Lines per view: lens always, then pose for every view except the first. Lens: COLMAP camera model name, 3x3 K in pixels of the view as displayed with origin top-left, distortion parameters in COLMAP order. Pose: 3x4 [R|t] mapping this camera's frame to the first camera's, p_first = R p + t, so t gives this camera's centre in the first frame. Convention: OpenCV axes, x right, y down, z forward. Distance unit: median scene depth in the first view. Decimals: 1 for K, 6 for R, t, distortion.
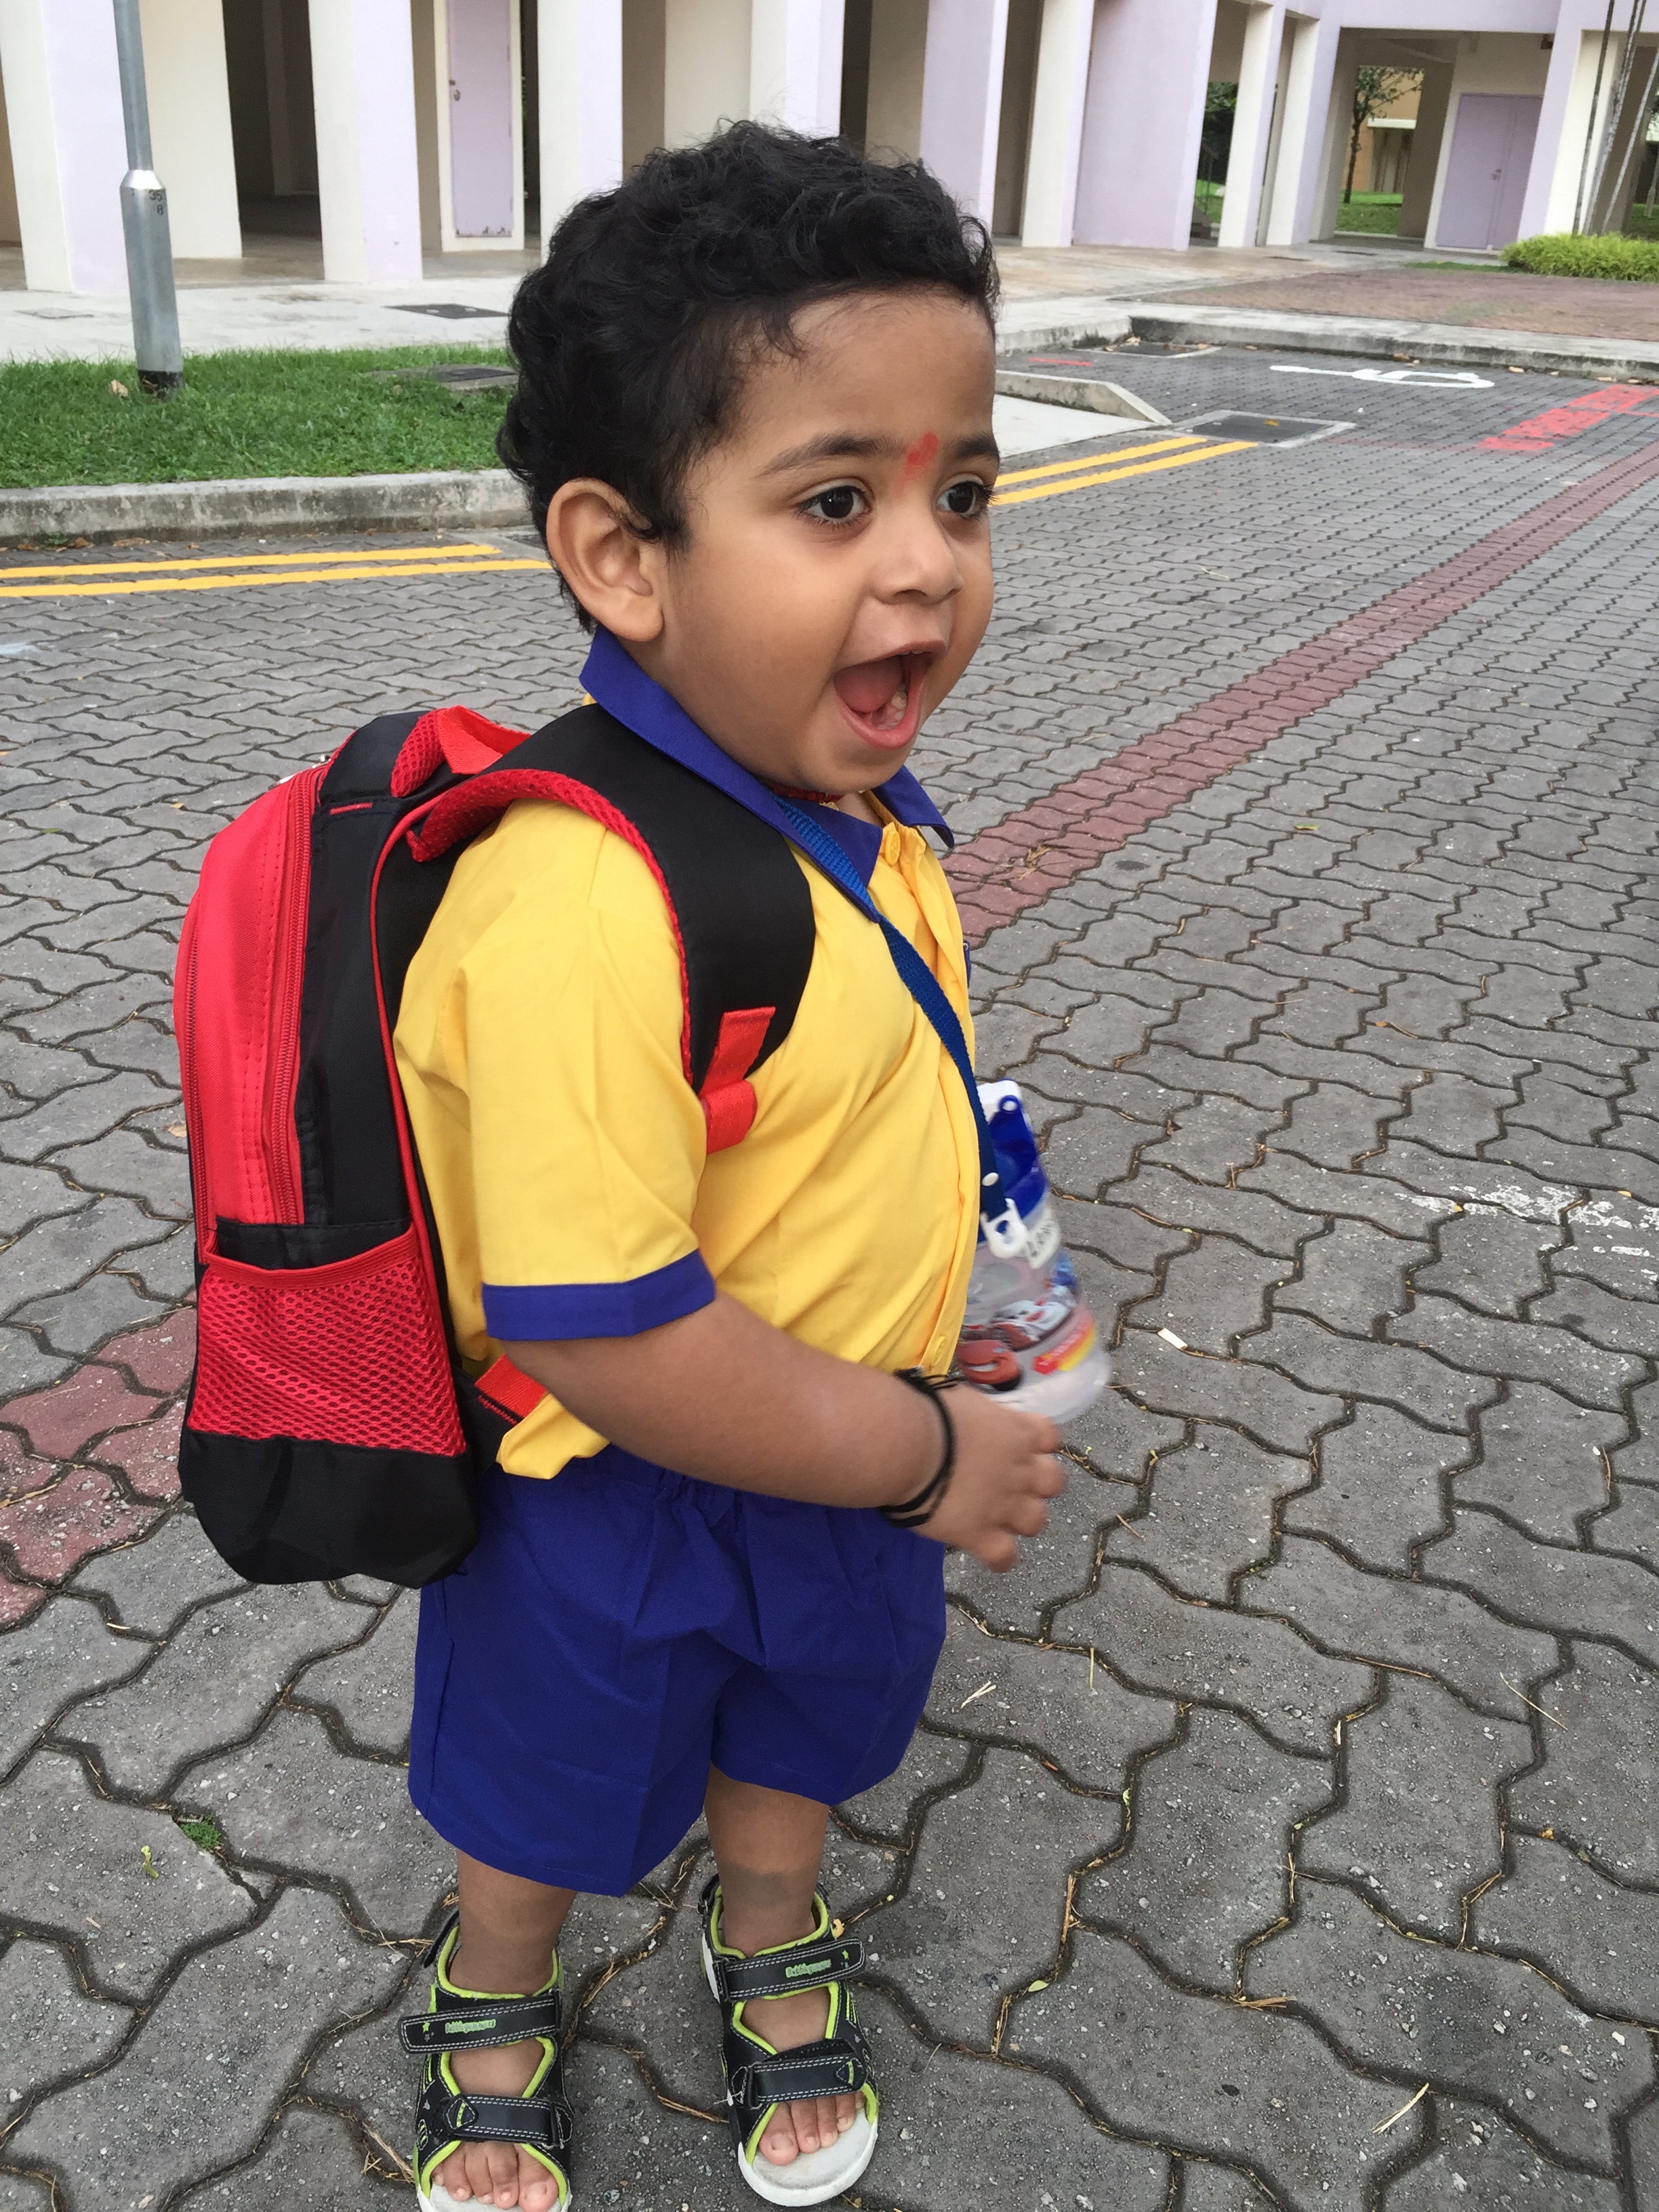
lens RADIAL K [[2008.0, 0, 854.3], [0, 2008.0, 1072.0], [0, 0, 1]] dist [0.091913, -0.144608]
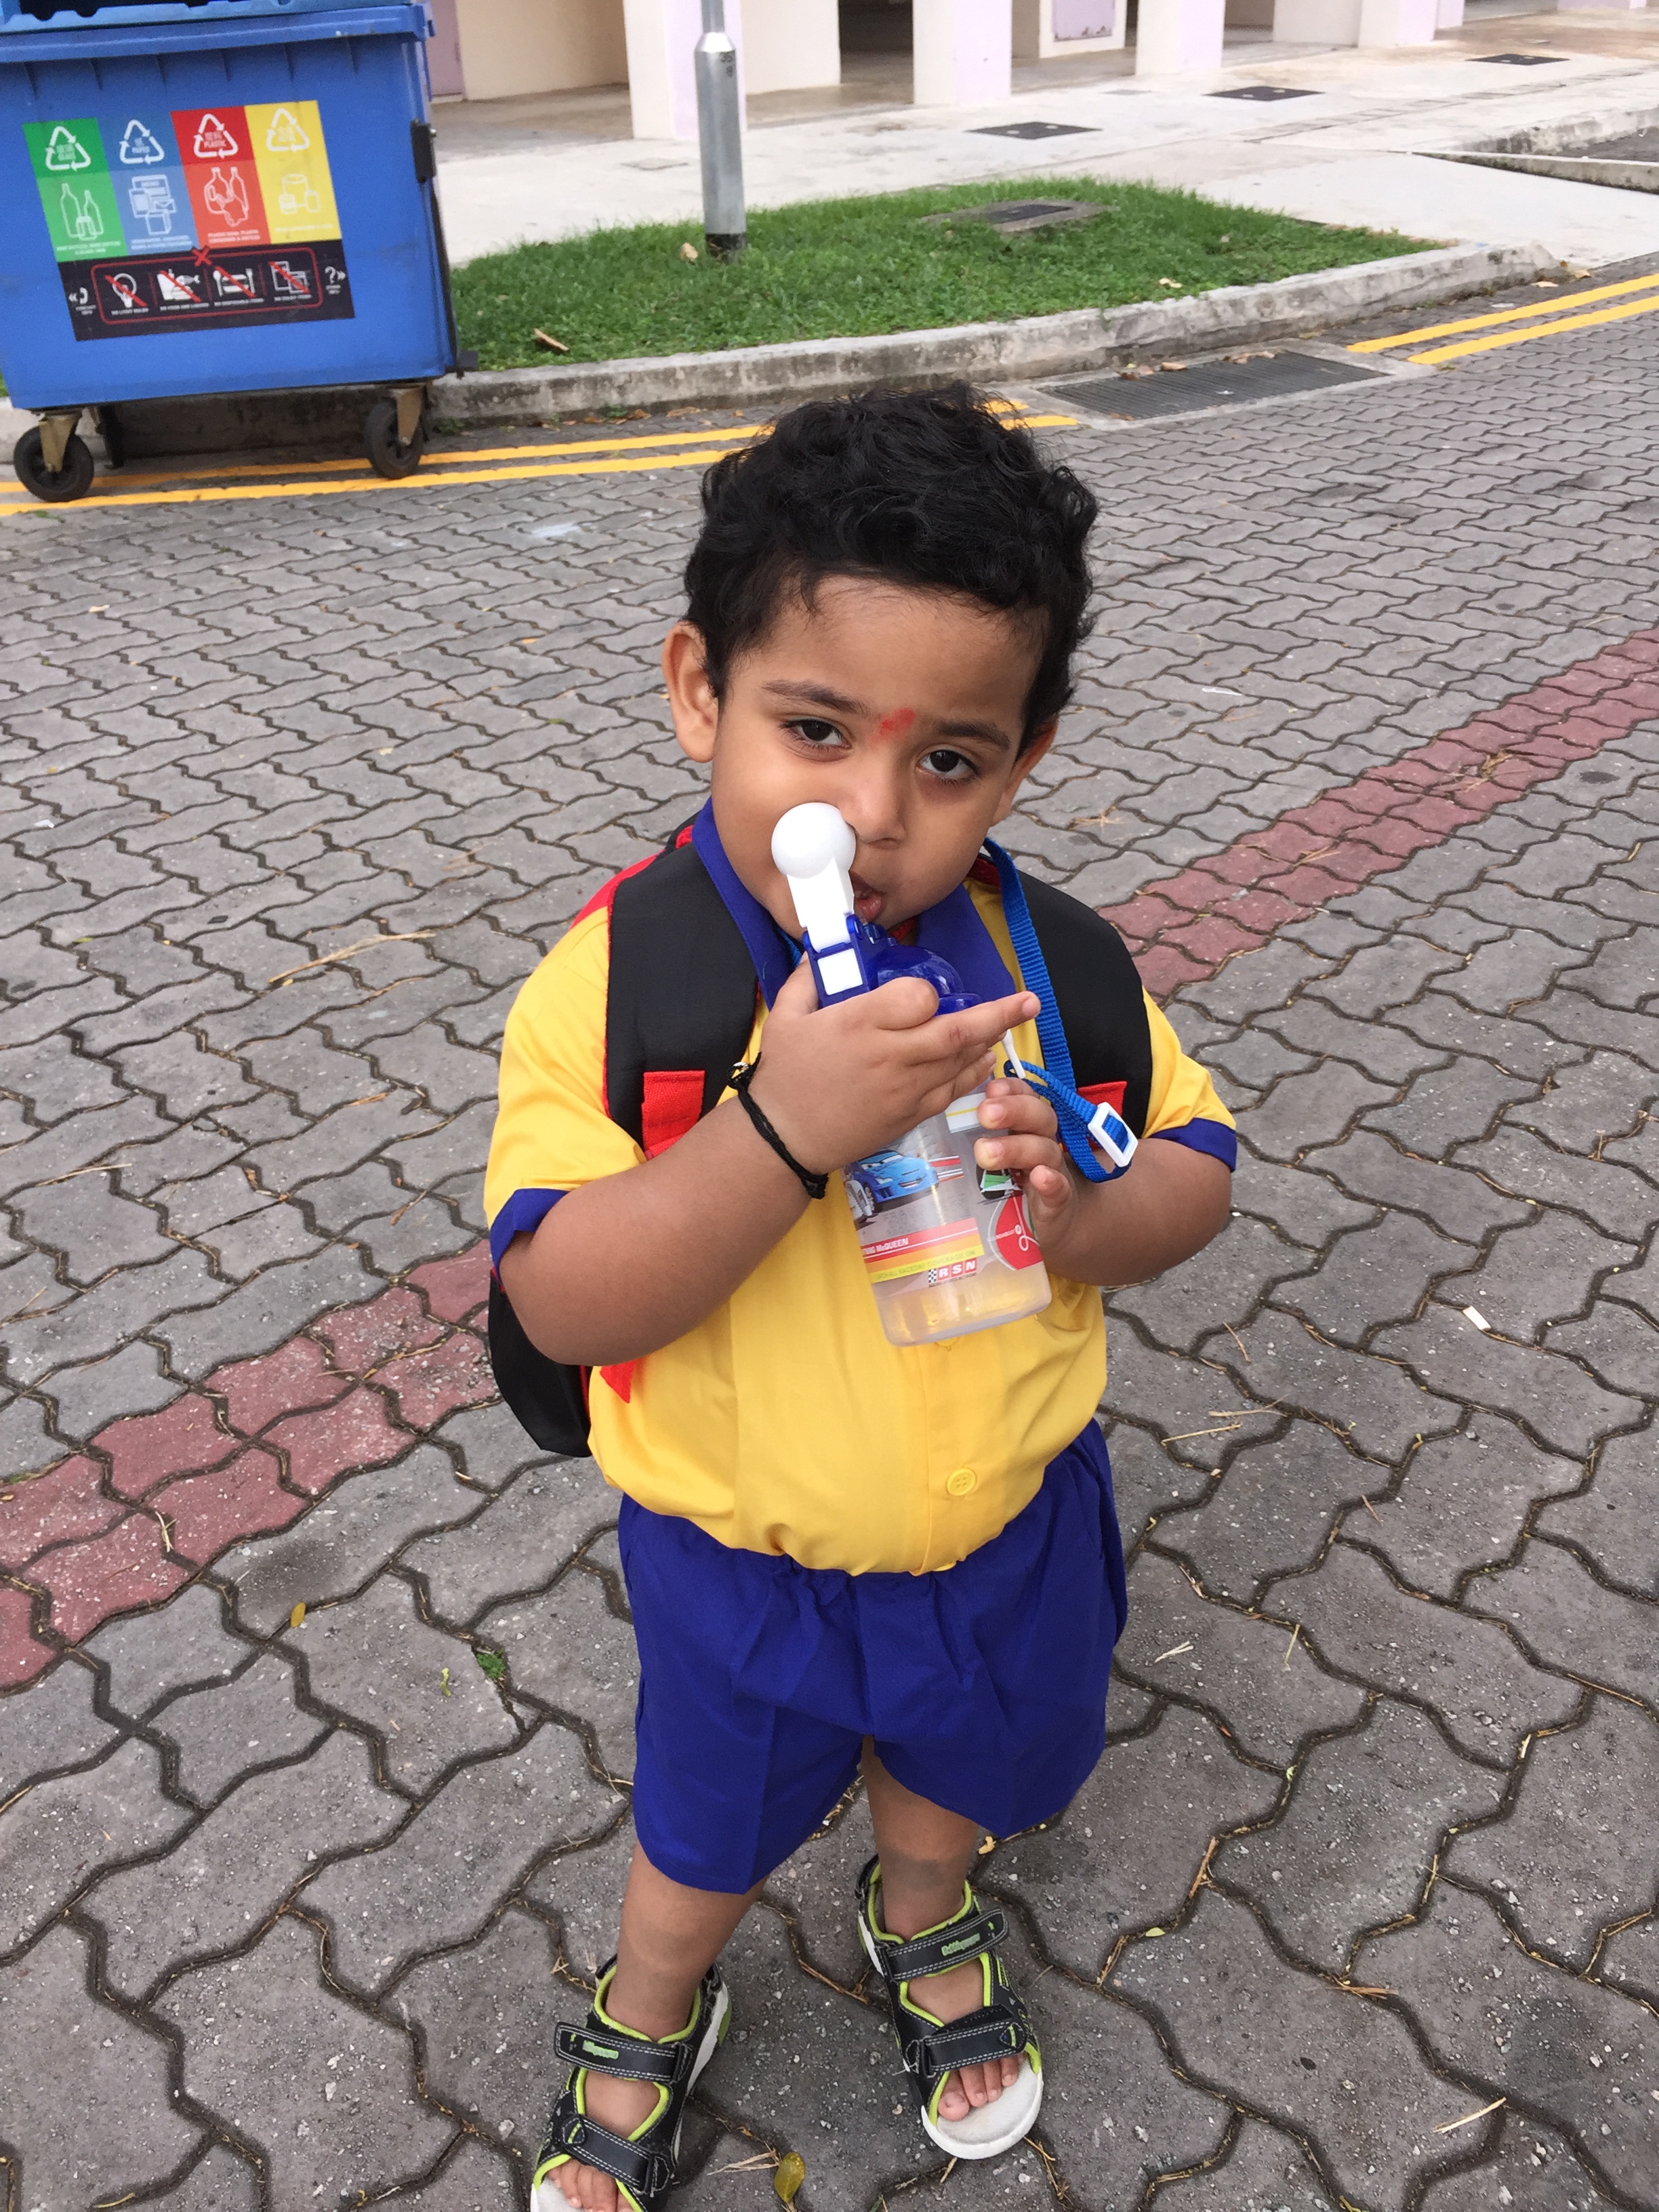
lens RADIAL K [[2008.0, 0, 824.4], [0, 2008.0, 1086.6], [0, 0, 1]] dist [0.091913, -0.144608]
pose [[0.951072, 0.077469, -0.299099, 0.131277], [-0.045592, 0.992647, 0.112131, -0.072455], [0.305587, -0.093008, 0.947611, -0.031097]]
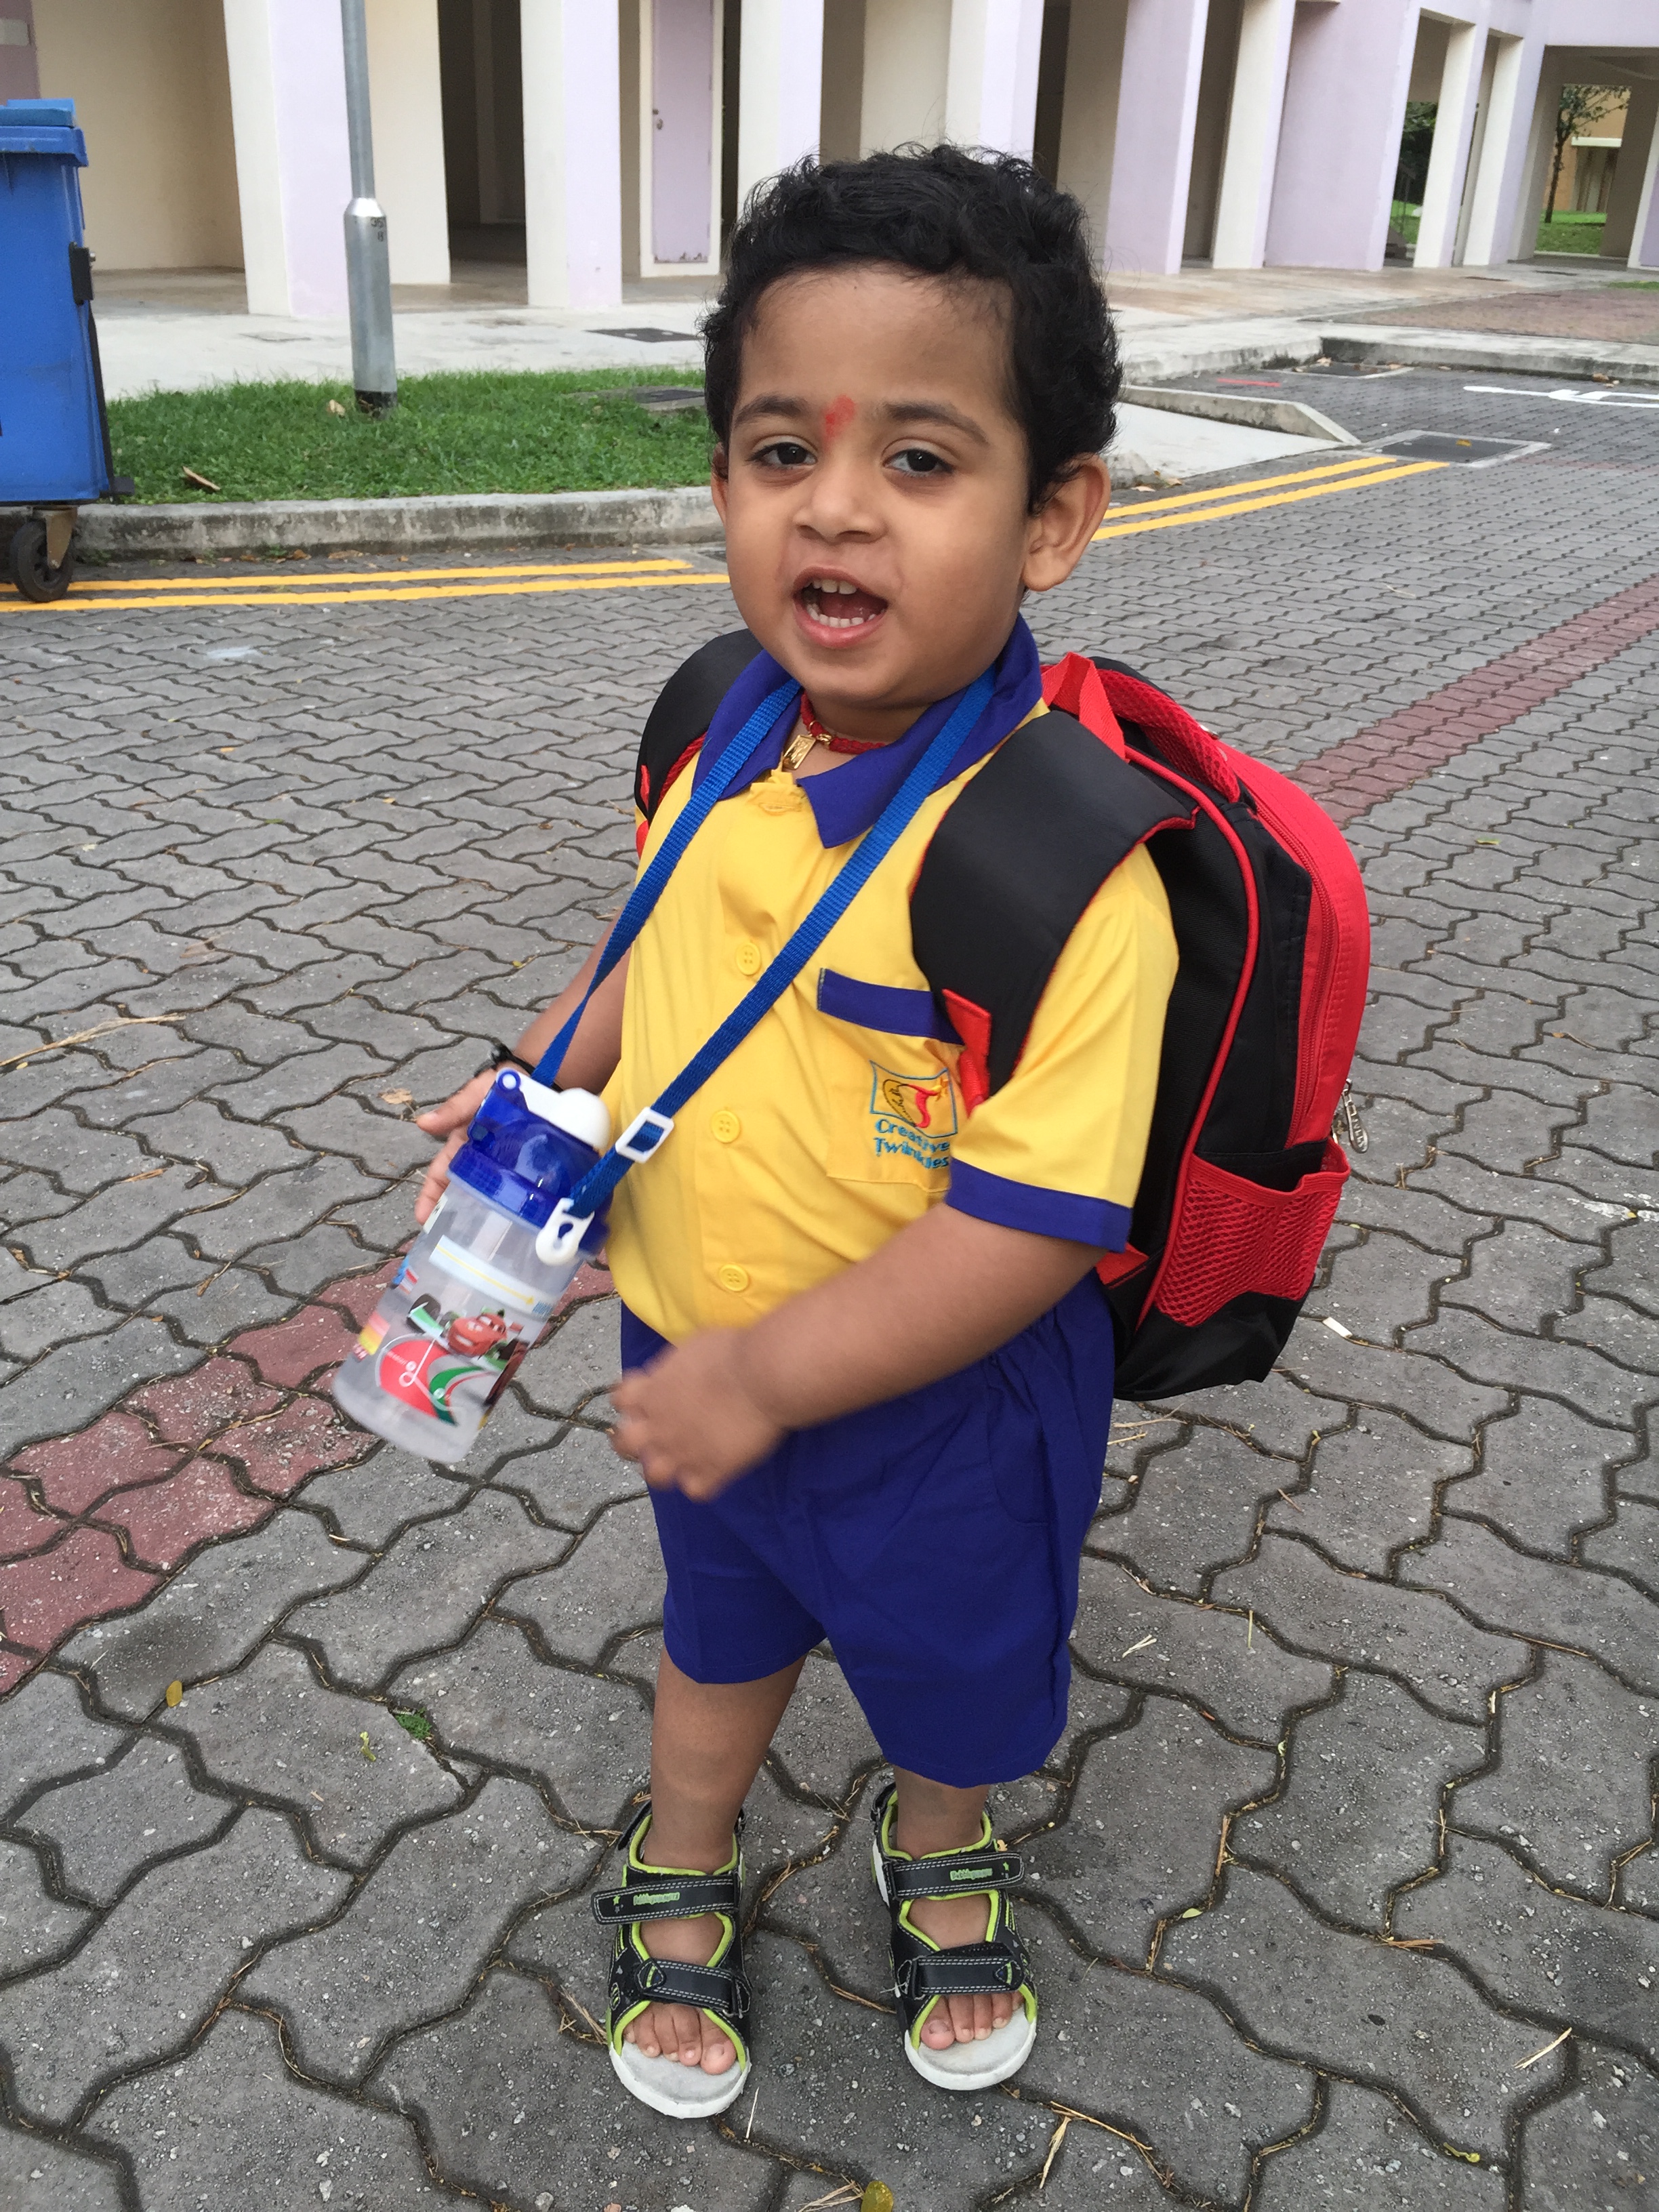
lens RADIAL K [[2008.0, 0, 837.8], [0, 2008.0, 1084.8], [0, 0, 1]] dist [0.091913, -0.144608]
pose [[0.995743, 0.030958, -0.086821, -0.008341], [-0.031430, 0.999498, -0.004065, 0.020063], [0.086651, 0.006777, 0.996216, -0.038701]]
